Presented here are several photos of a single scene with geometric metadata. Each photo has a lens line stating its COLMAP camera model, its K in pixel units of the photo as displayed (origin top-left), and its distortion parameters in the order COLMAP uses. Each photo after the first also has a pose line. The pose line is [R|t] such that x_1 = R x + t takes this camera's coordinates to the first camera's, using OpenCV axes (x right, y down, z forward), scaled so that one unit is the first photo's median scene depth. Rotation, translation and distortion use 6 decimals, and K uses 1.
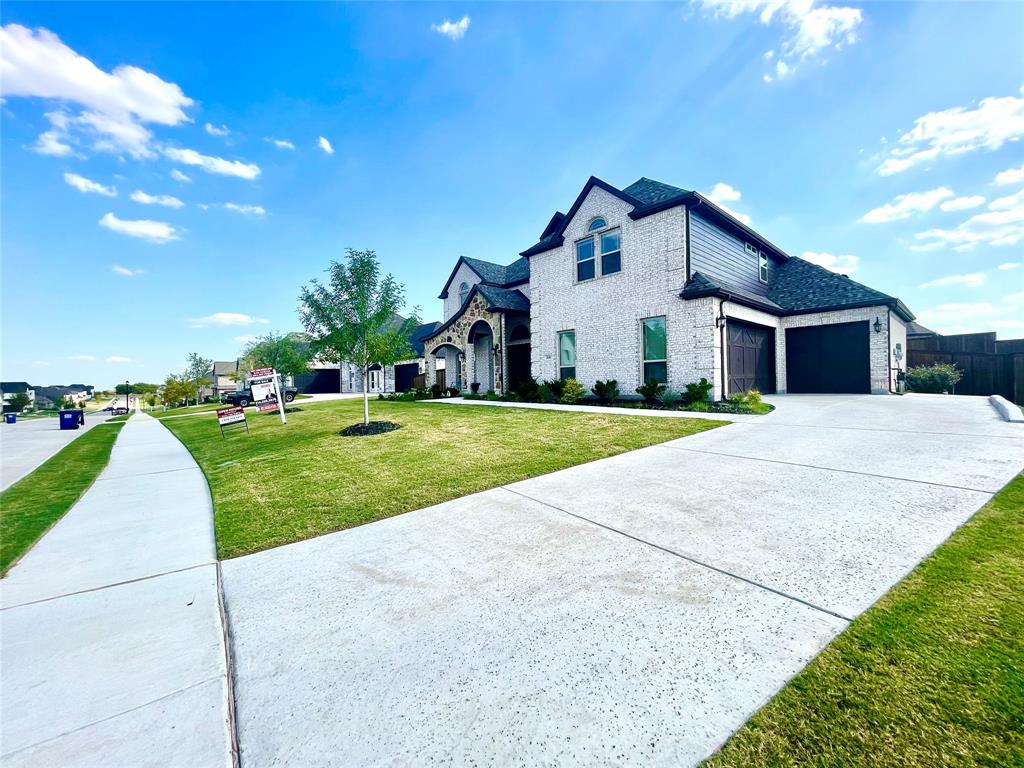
lens RADIAL K [[414.1, 0, 514.0], [0, 414.1, 384.4], [0, 0, 1]] dist [-0.013055, -0.000066]
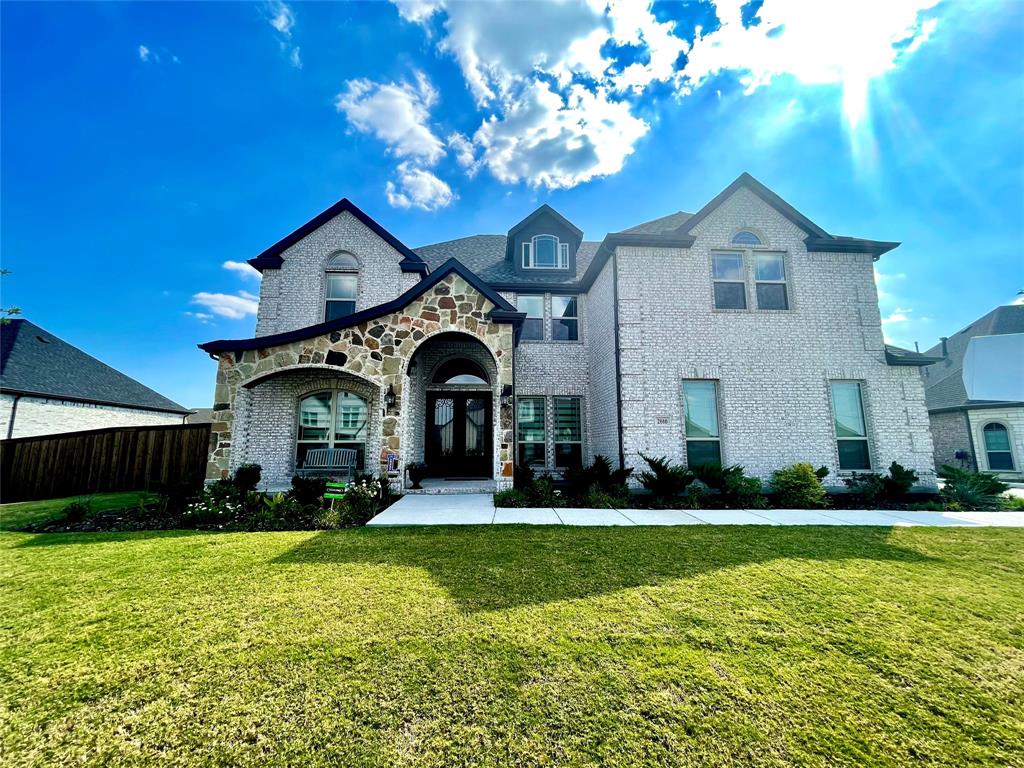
lens RADIAL K [[414.1, 0, 510.3], [0, 414.1, 387.5], [0, 0, 1]] dist [-0.013055, -0.000066]
pose [[0.629178, 0.138973, 0.764736, -0.399861], [-0.011489, 0.985441, -0.169629, -0.009195], [-0.777176, 0.097941, 0.621615, 0.650196]]
